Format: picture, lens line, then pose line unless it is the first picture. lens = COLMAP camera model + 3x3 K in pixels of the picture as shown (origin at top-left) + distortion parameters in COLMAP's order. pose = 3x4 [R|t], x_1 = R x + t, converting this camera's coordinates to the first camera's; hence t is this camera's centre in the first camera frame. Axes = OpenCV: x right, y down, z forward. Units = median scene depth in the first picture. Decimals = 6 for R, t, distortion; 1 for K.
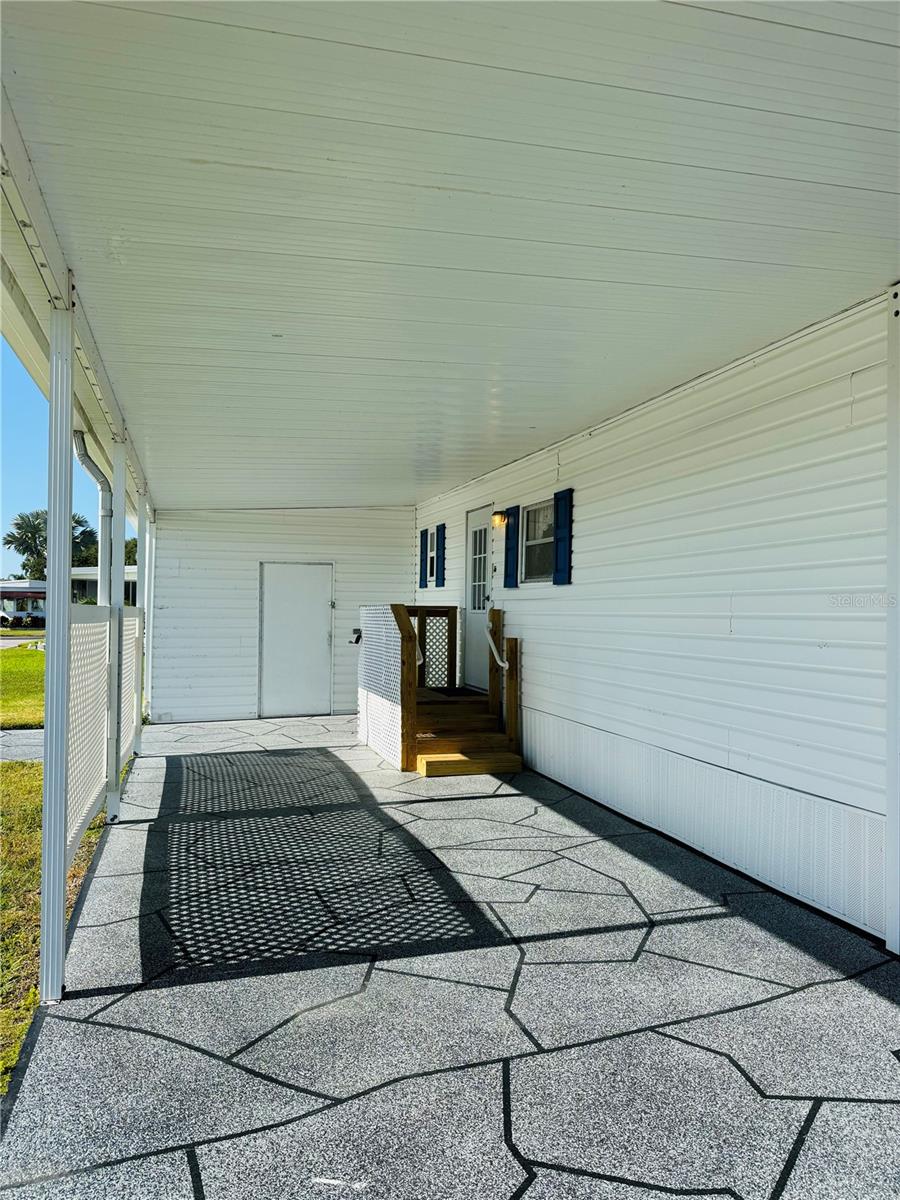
lens RADIAL K [[835.8, 0, 451.4], [0, 835.8, 604.9], [0, 0, 1]] dist [0.028775, -0.027362]
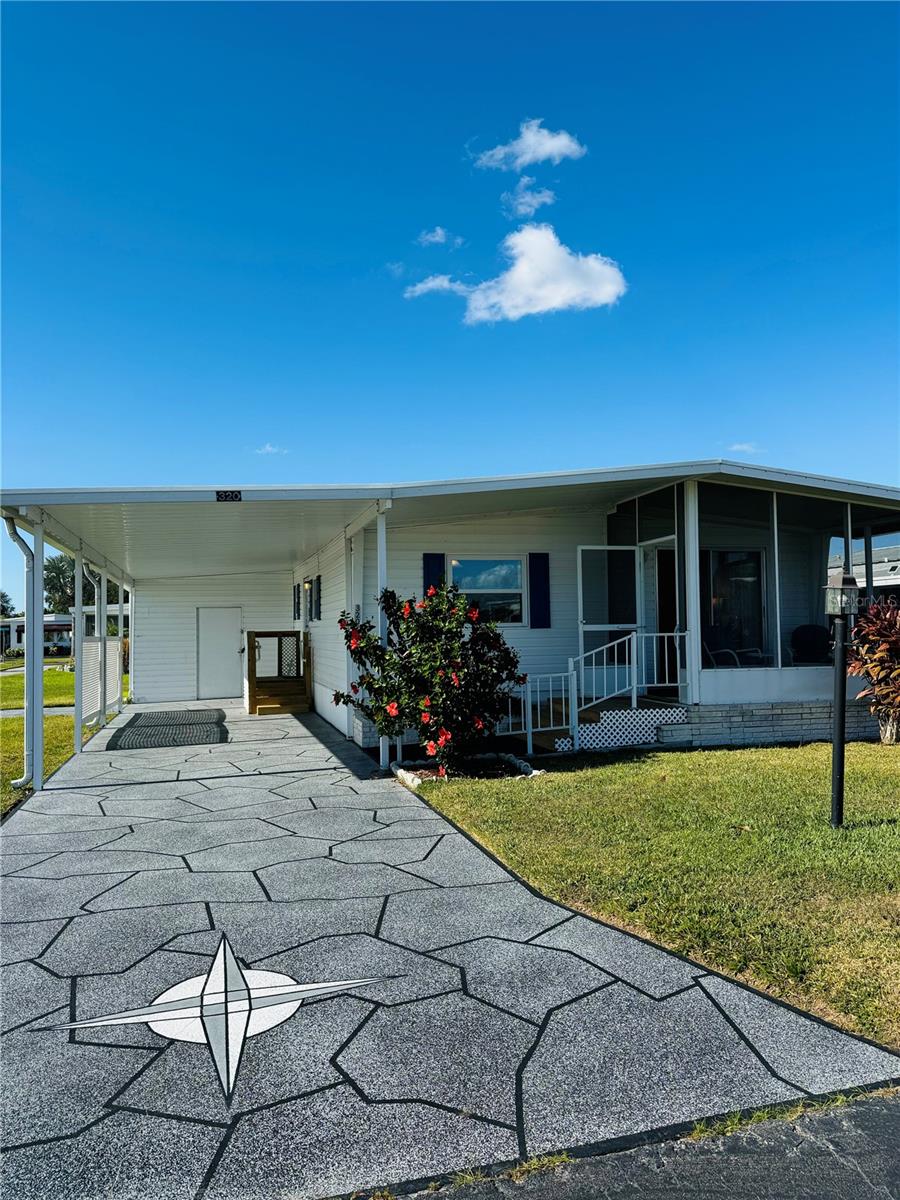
lens RADIAL K [[835.8, 0, 451.5], [0, 835.8, 602.3], [0, 0, 1]] dist [0.028775, -0.027362]
pose [[0.999367, -0.028321, -0.021538, 0.329772], [0.027736, 0.999250, -0.027010, -0.001645], [0.022287, 0.026395, 0.999403, -0.696798]]
